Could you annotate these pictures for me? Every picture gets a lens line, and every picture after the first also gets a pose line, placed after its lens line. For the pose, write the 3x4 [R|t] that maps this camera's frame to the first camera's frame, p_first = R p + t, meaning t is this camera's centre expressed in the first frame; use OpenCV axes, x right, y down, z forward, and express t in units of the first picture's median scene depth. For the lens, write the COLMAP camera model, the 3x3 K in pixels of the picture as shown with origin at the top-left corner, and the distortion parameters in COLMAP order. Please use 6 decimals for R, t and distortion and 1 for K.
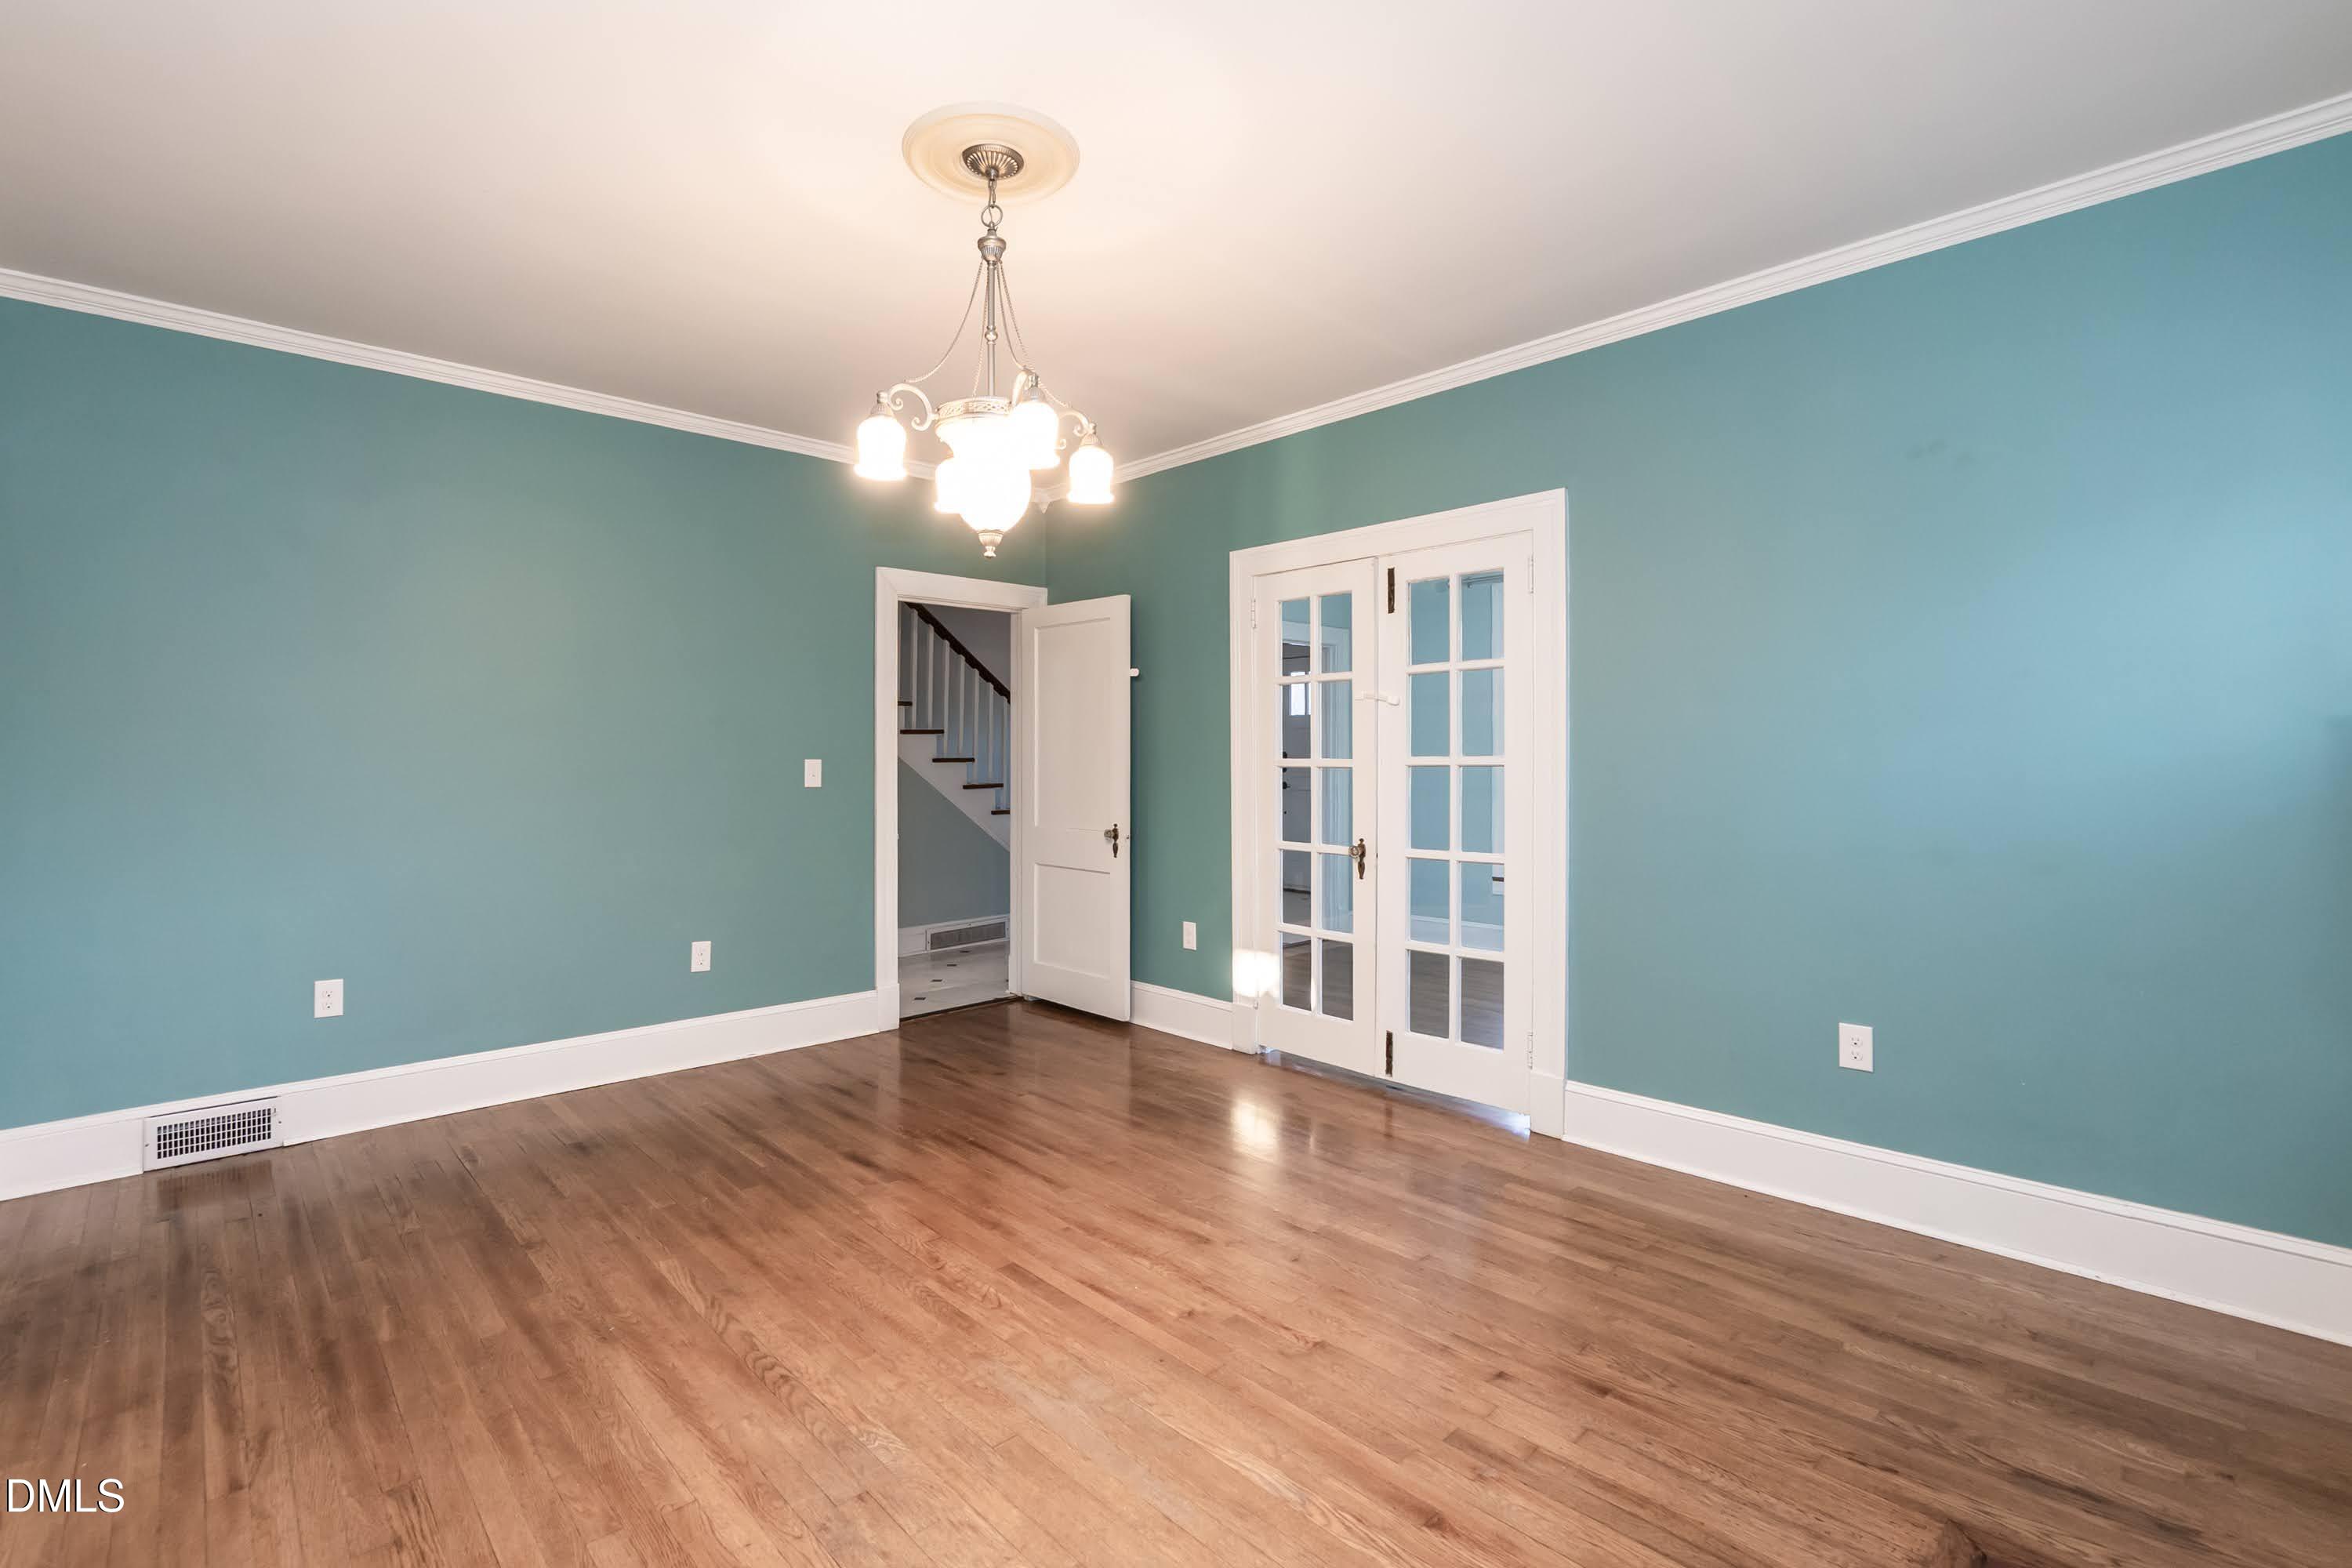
lens RADIAL K [[1051.8, 0, 1176.0], [0, 1051.8, 784.0], [0, 0, 1]] dist [-0.015059, 0.000562]
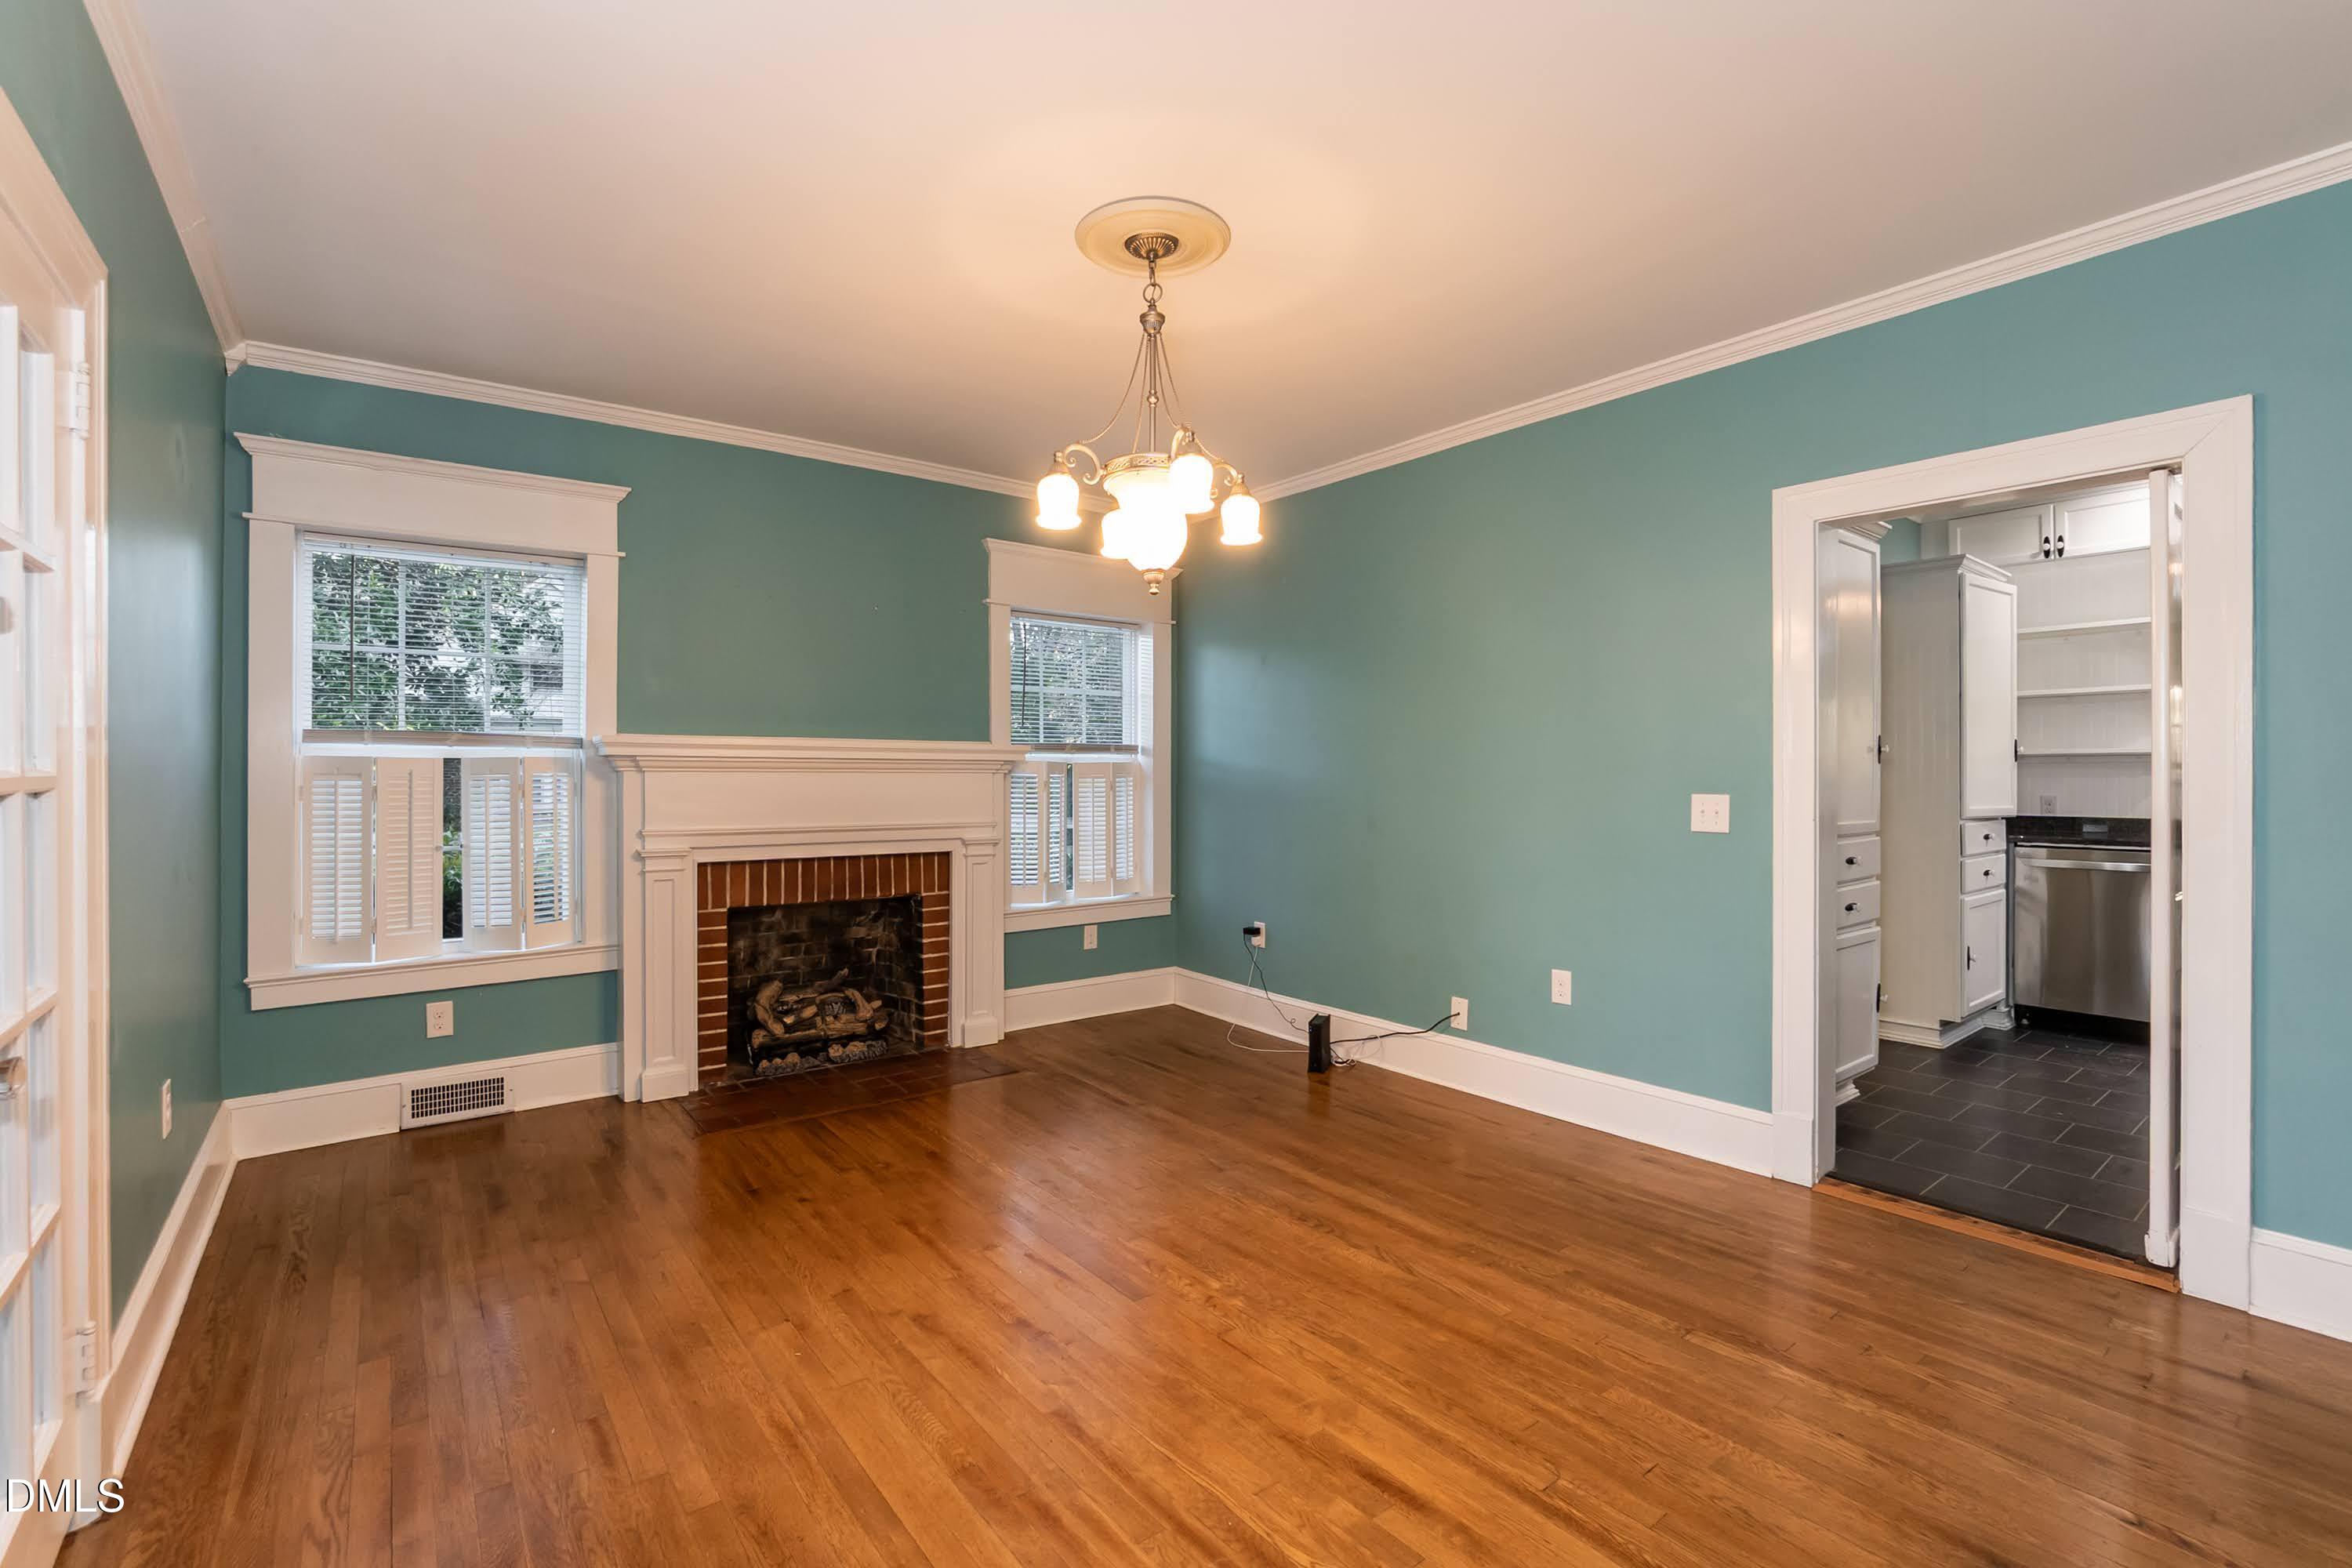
lens RADIAL K [[1051.8, 0, 1176.0], [0, 1051.8, 784.0], [0, 0, 1]] dist [-0.015059, 0.000562]
pose [[-0.991206, 0.003047, 0.132293, -0.356938], [0.007502, 0.999421, 0.033187, -0.045141], [-0.132115, 0.033887, -0.990655, 2.142773]]
